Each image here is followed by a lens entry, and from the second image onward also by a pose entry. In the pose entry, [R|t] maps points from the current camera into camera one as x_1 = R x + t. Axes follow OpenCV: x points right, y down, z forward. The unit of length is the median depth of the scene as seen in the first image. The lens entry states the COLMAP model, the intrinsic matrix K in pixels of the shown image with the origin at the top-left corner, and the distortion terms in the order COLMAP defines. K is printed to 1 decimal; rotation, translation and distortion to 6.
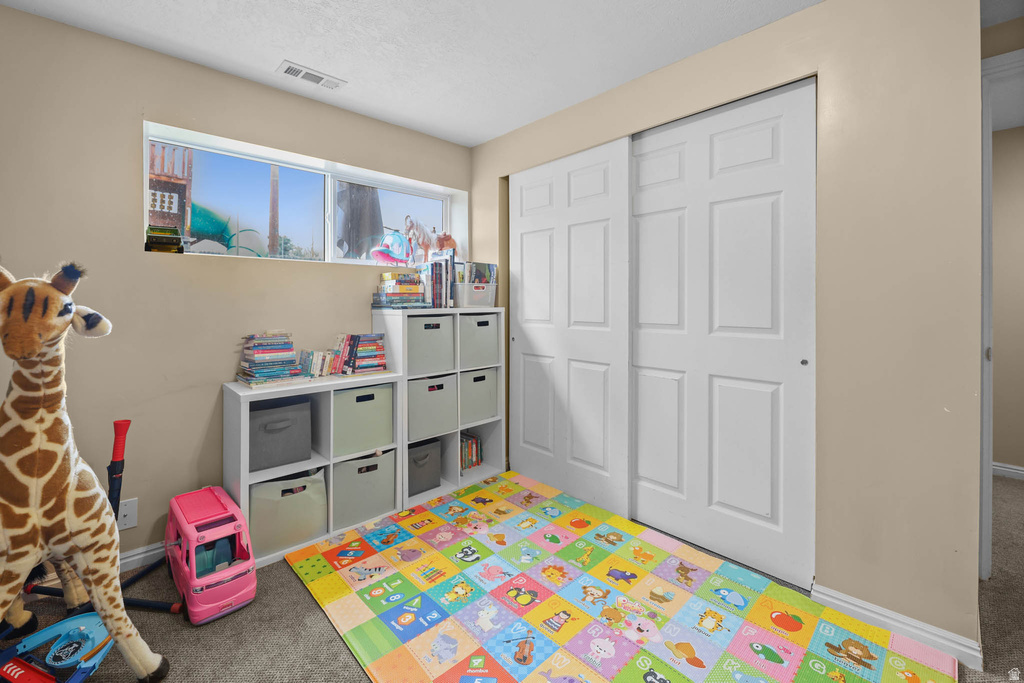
lens RADIAL K [[427.9, 0, 513.3], [0, 427.9, 303.7], [0, 0, 1]] dist [-0.000074, -0.000407]
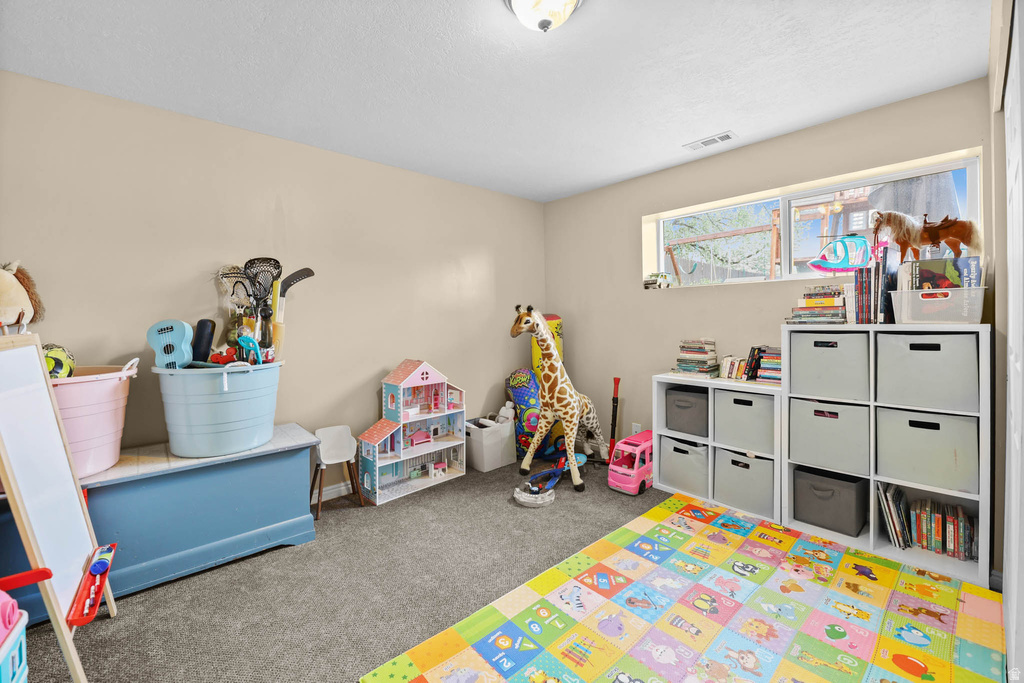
lens RADIAL K [[418.0, 0, 513.2], [0, 418.0, 320.2], [0, 0, 1]] dist [-0.000225, -0.000073]
pose [[-0.025188, 0.005192, -0.999669, 0.848139], [0.006120, 0.999969, 0.005040, -0.006379], [0.999664, -0.005991, -0.025219, 0.462429]]
